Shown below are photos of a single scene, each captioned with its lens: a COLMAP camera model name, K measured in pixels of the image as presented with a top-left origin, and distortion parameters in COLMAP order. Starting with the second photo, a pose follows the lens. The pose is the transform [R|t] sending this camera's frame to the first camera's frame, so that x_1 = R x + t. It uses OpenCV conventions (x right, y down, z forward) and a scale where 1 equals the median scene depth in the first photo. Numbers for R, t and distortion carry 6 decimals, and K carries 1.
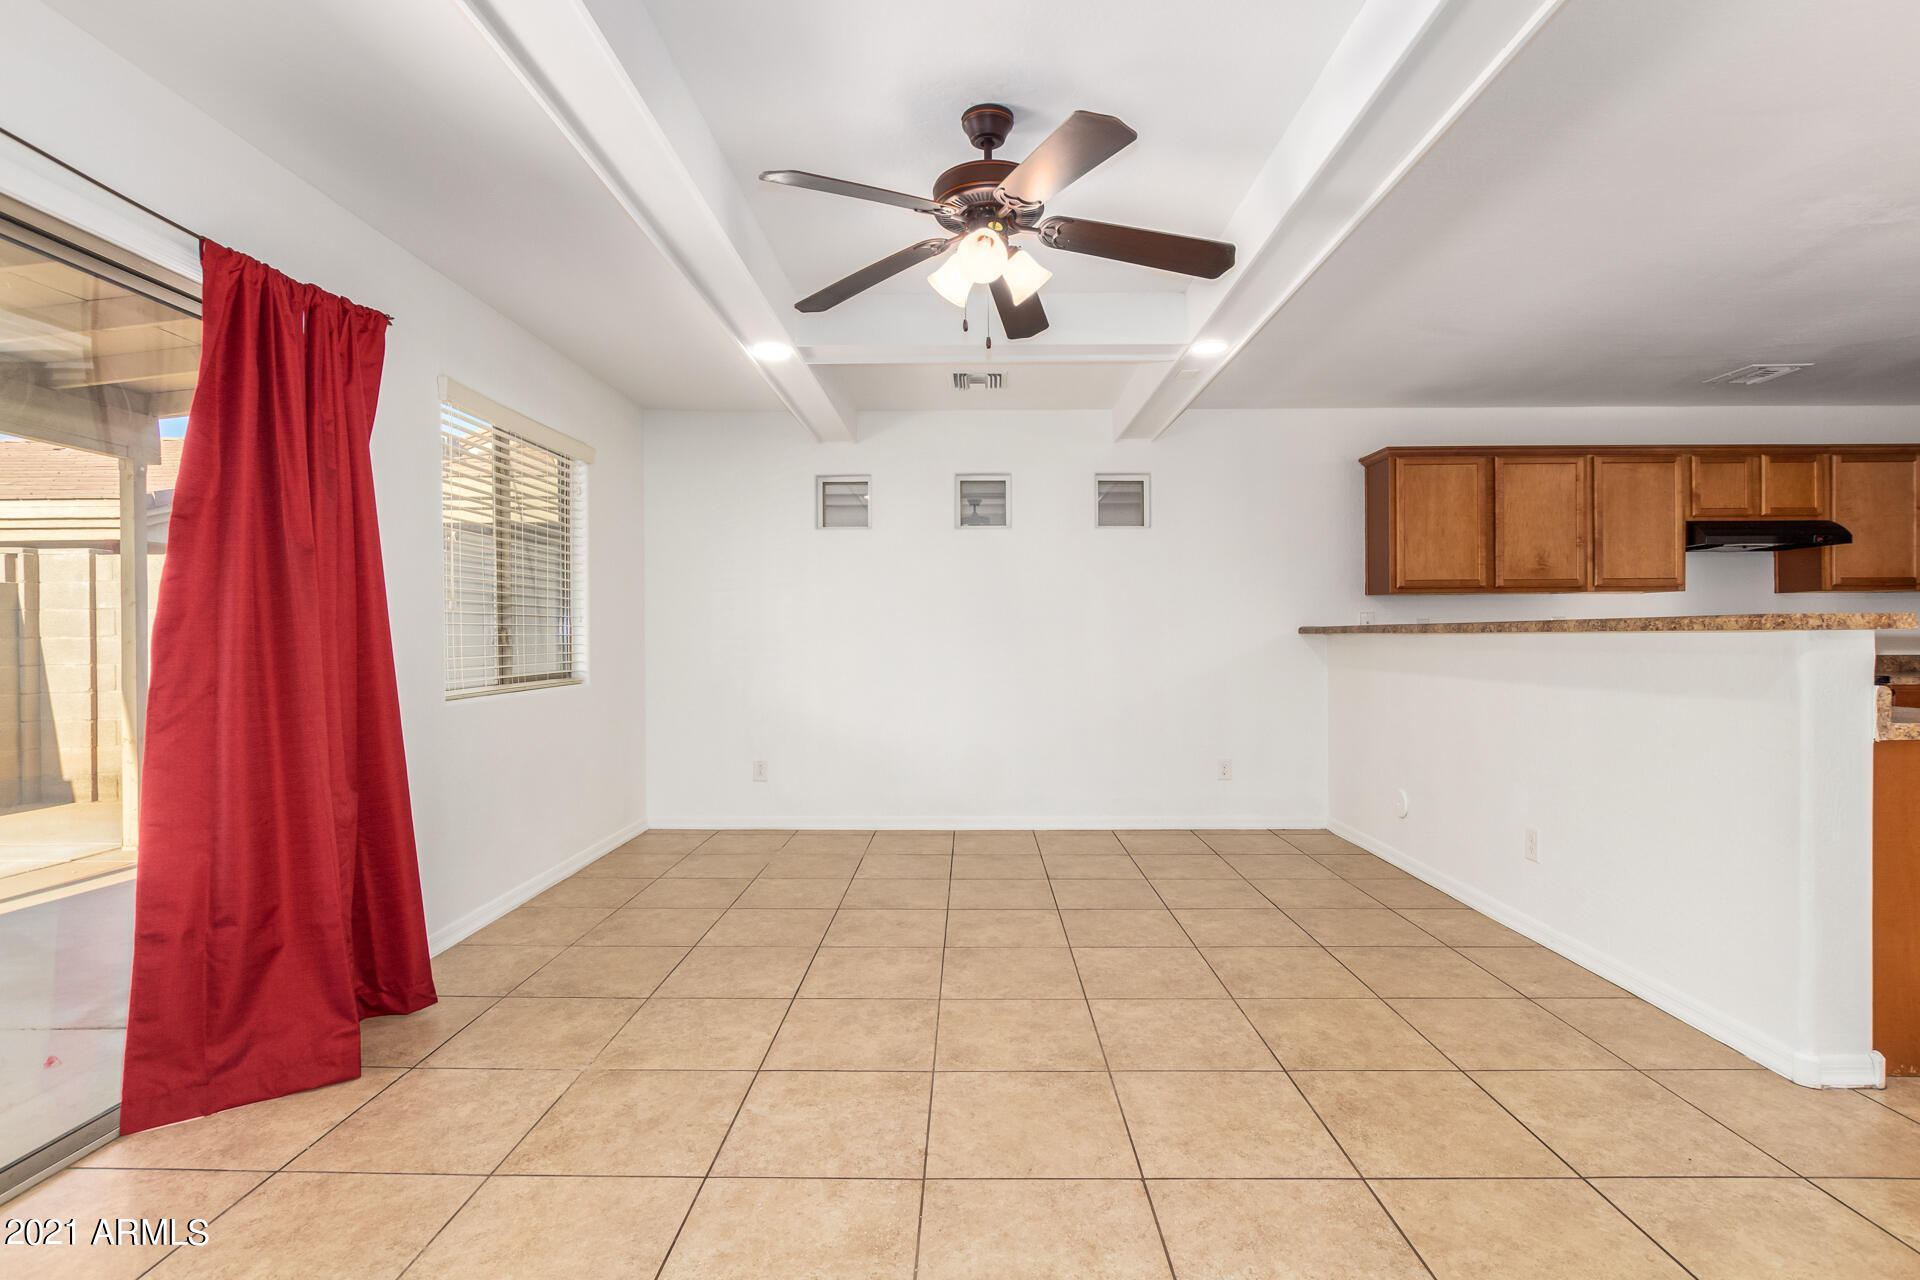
lens RADIAL K [[892.8, 0, 958.2], [0, 892.8, 645.6], [0, 0, 1]] dist [-0.011284, 0.000603]
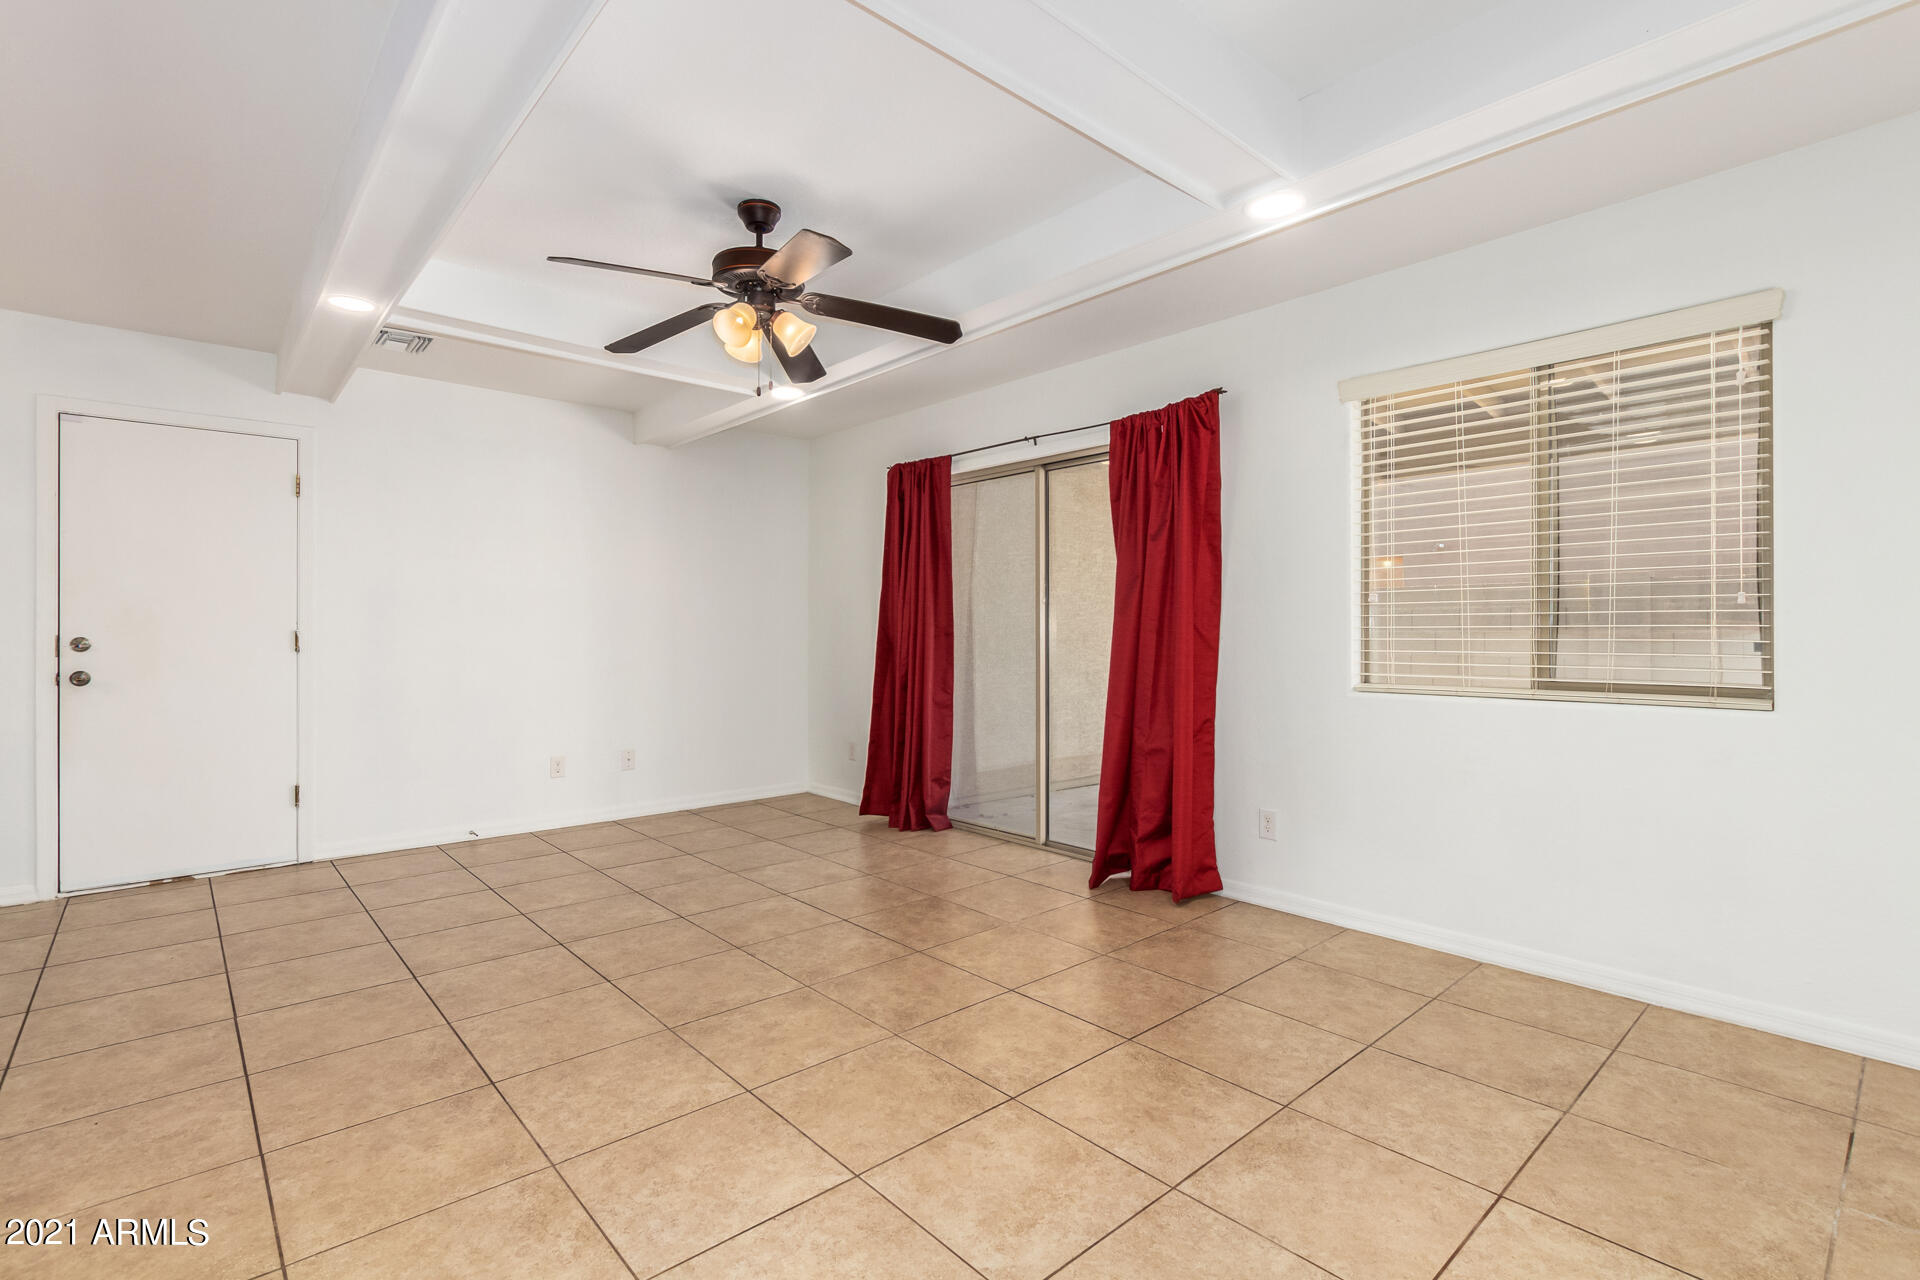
lens RADIAL K [[892.8, 0, 976.2], [0, 892.8, 634.1], [0, 0, 1]] dist [-0.011284, 0.000603]
pose [[-0.726168, 0.006869, -0.687483, 0.466665], [-0.004816, 0.999875, 0.015077, -0.018479], [0.687501, 0.014259, -0.726043, 1.484025]]
